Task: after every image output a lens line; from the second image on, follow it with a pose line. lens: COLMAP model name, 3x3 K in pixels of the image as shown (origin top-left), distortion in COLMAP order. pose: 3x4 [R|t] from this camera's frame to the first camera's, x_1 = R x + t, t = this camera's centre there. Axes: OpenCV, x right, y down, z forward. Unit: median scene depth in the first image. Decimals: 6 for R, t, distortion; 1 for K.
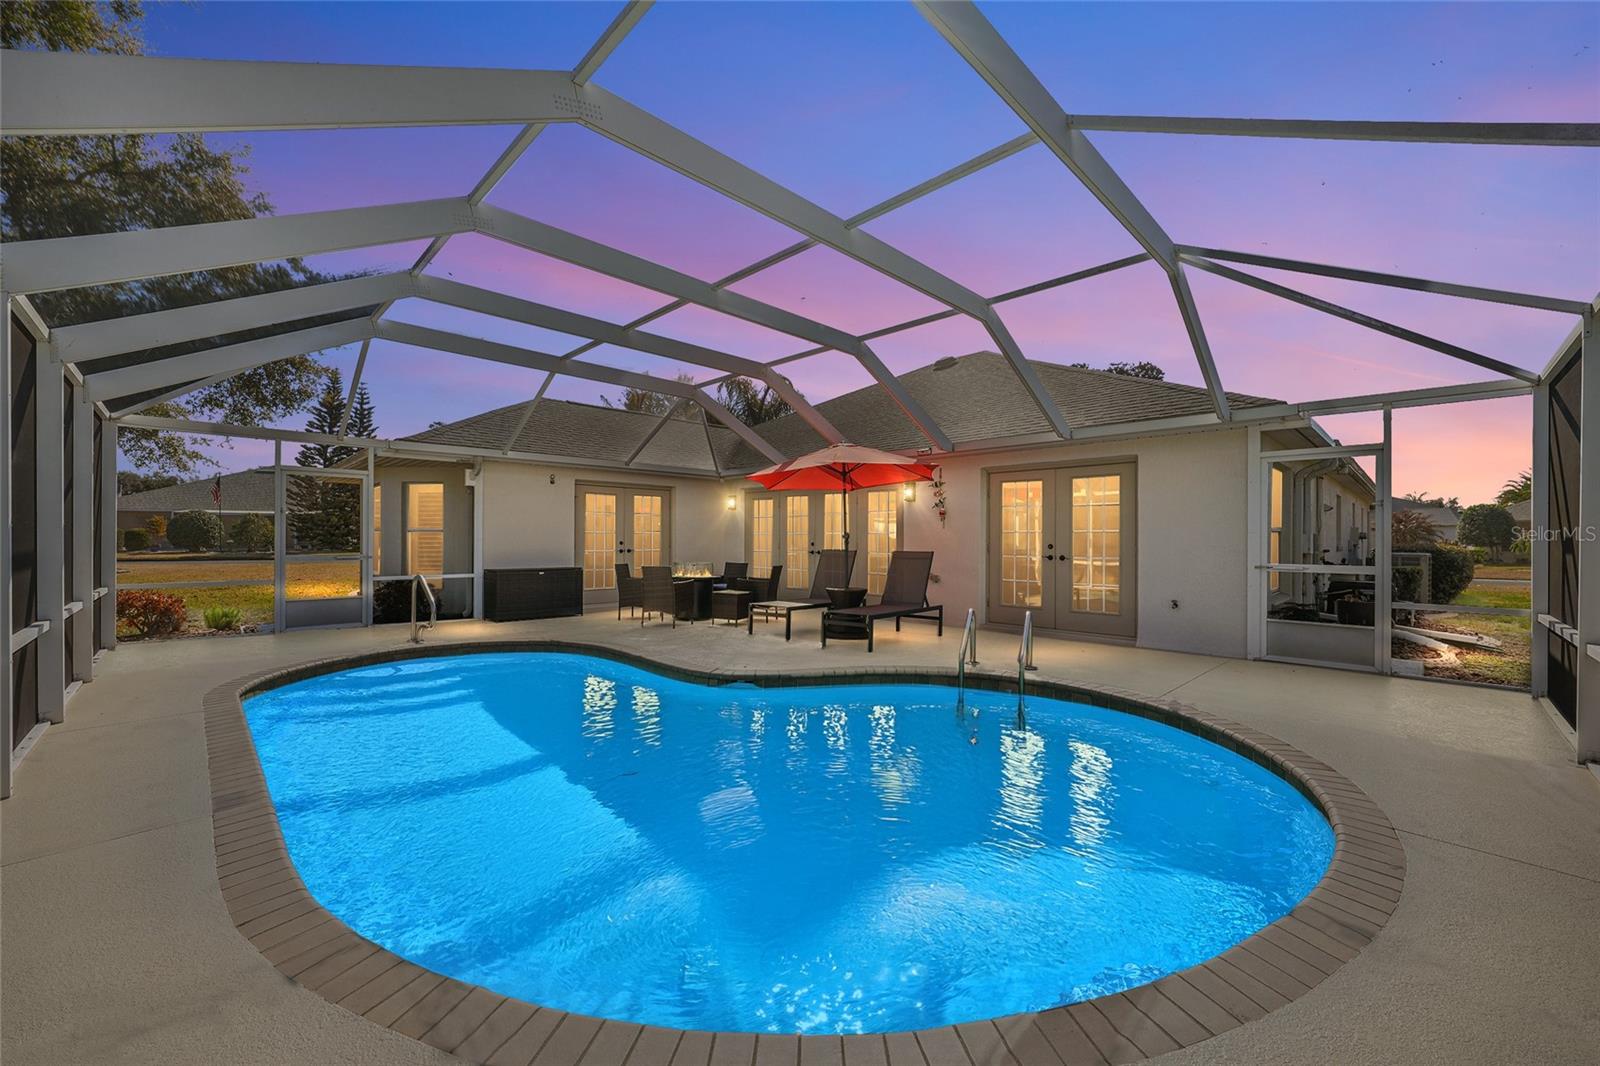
lens RADIAL K [[622.9, 0, 801.3], [0, 622.9, 536.7], [0, 0, 1]] dist [-0.002573, 0.000064]
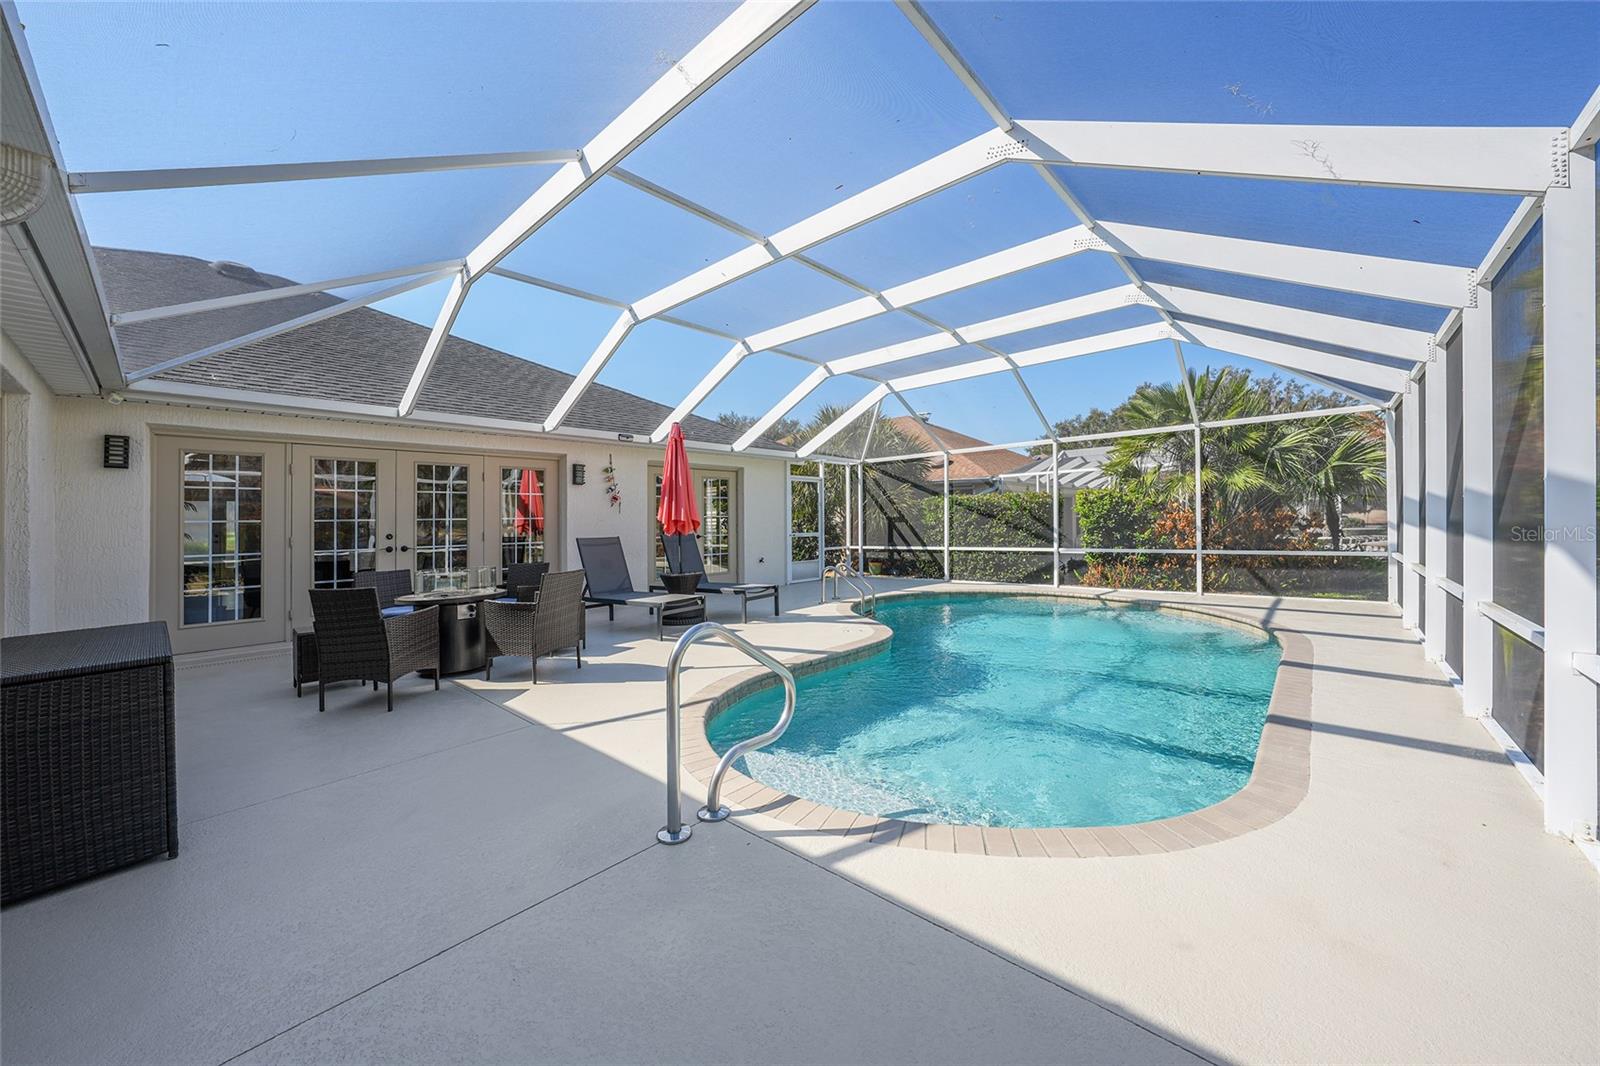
lens RADIAL K [[579.1, 0, 803.3], [0, 579.1, 523.3], [0, 0, 1]] dist [-0.025439, 0.006907]
pose [[-0.066299, -0.007203, 0.997774, -0.760847], [0.015771, 0.999841, 0.008266, -0.001381], [-0.997675, 0.016284, -0.066175, 0.786696]]
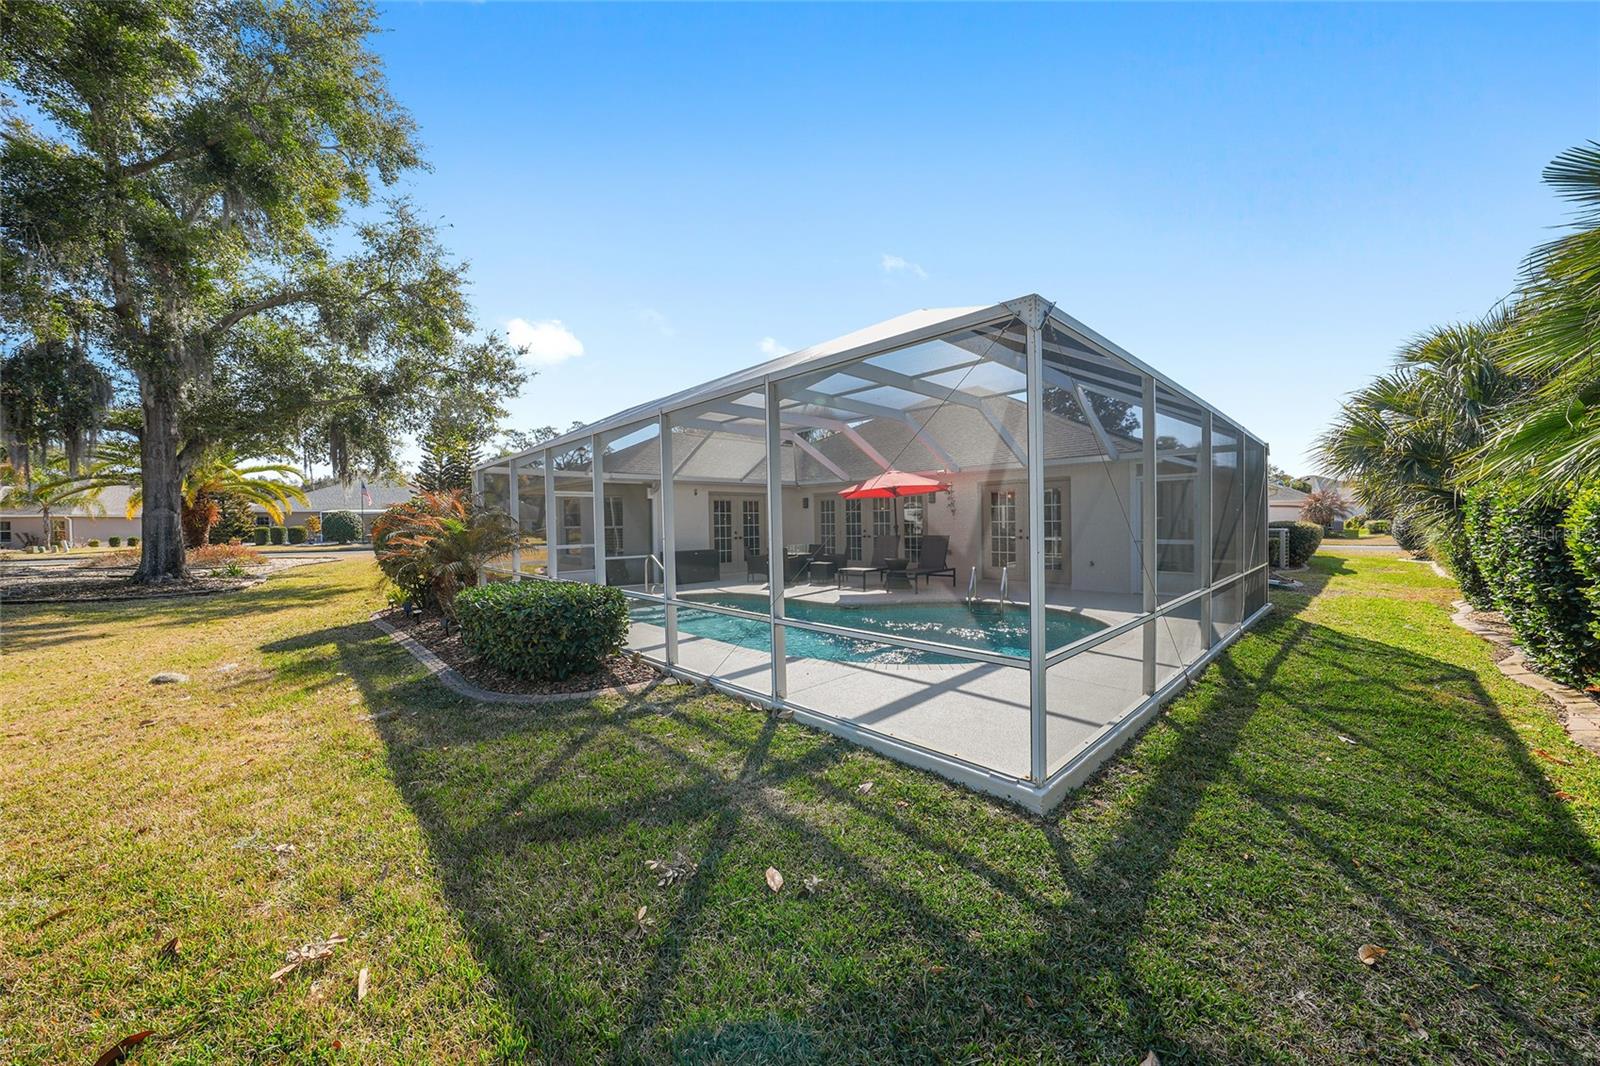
lens RADIAL K [[579.1, 0, 803.3], [0, 579.1, 523.3], [0, 0, 1]] dist [-0.025439, 0.006907]
pose [[0.999796, -0.019110, -0.006593, -0.154491], [0.019155, 0.999794, 0.006763, -0.024130], [0.006462, -0.006888, 0.999955, -0.501186]]
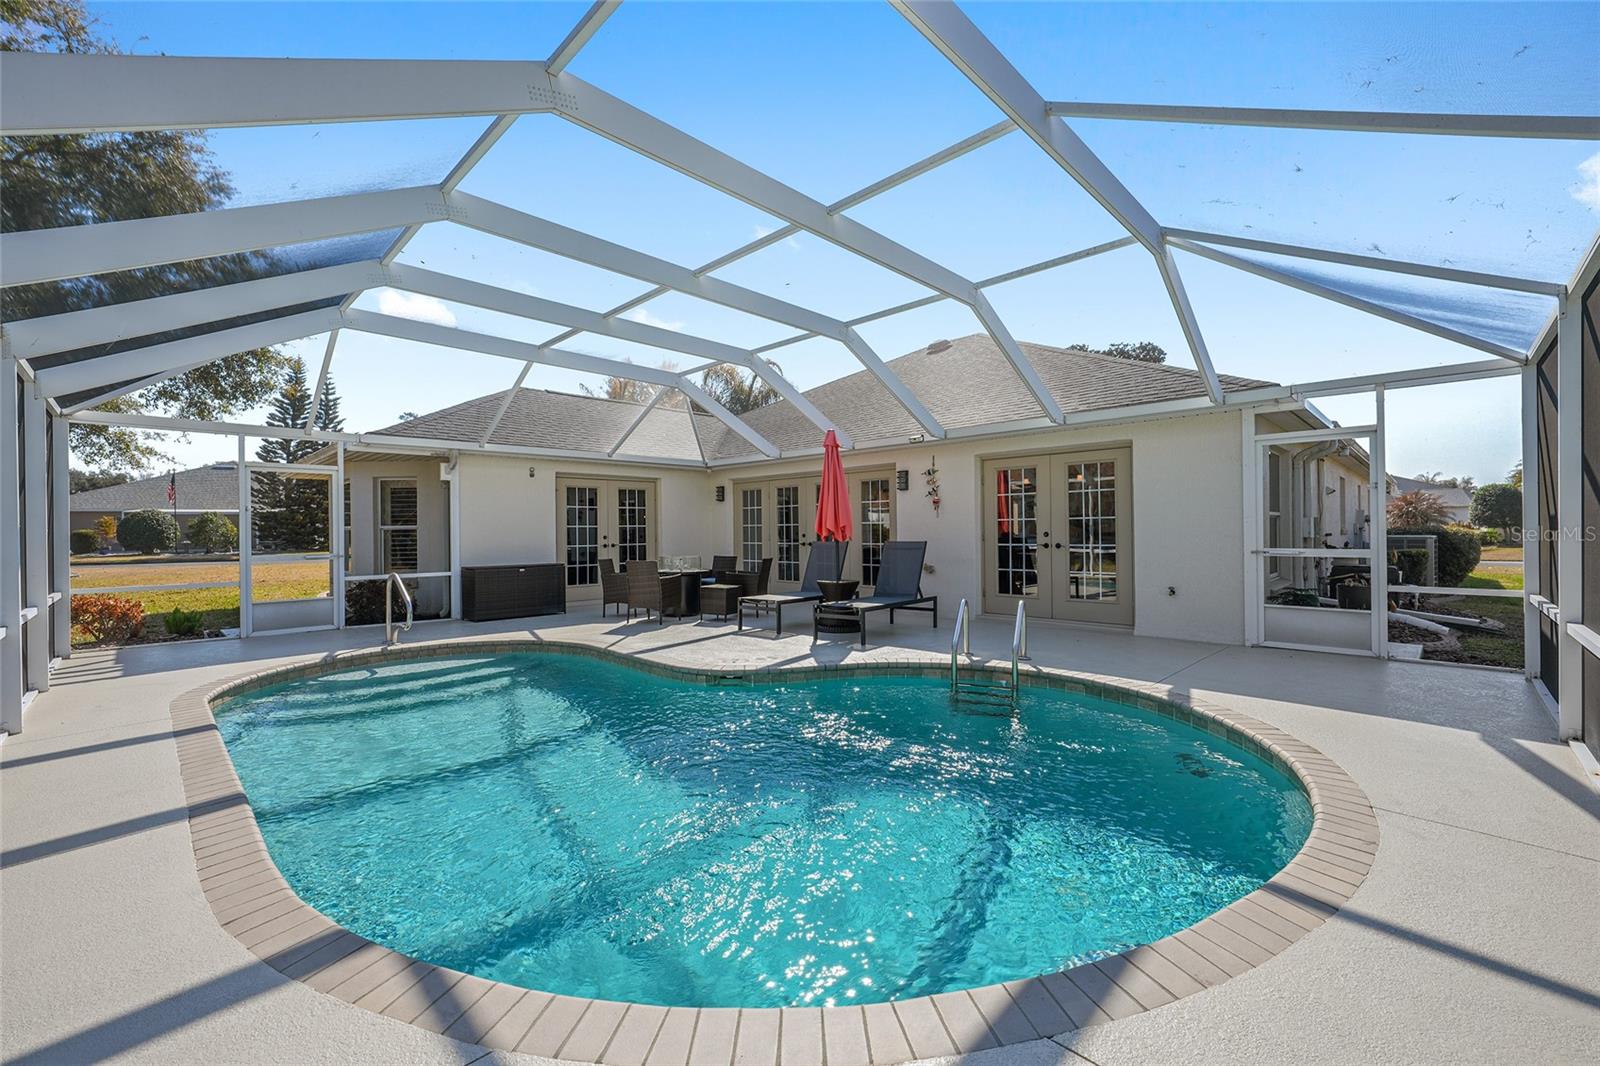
lens RADIAL K [[652.8, 0, 805.9], [0, 652.8, 528.3], [0, 0, 1]] dist [0.002440, 0.000088]
pose [[0.999753, -0.015153, 0.016252, 0.006464], [0.015145, 0.999885, 0.000579, 0.000141], [-0.016258, -0.000333, 0.999868, -0.018116]]
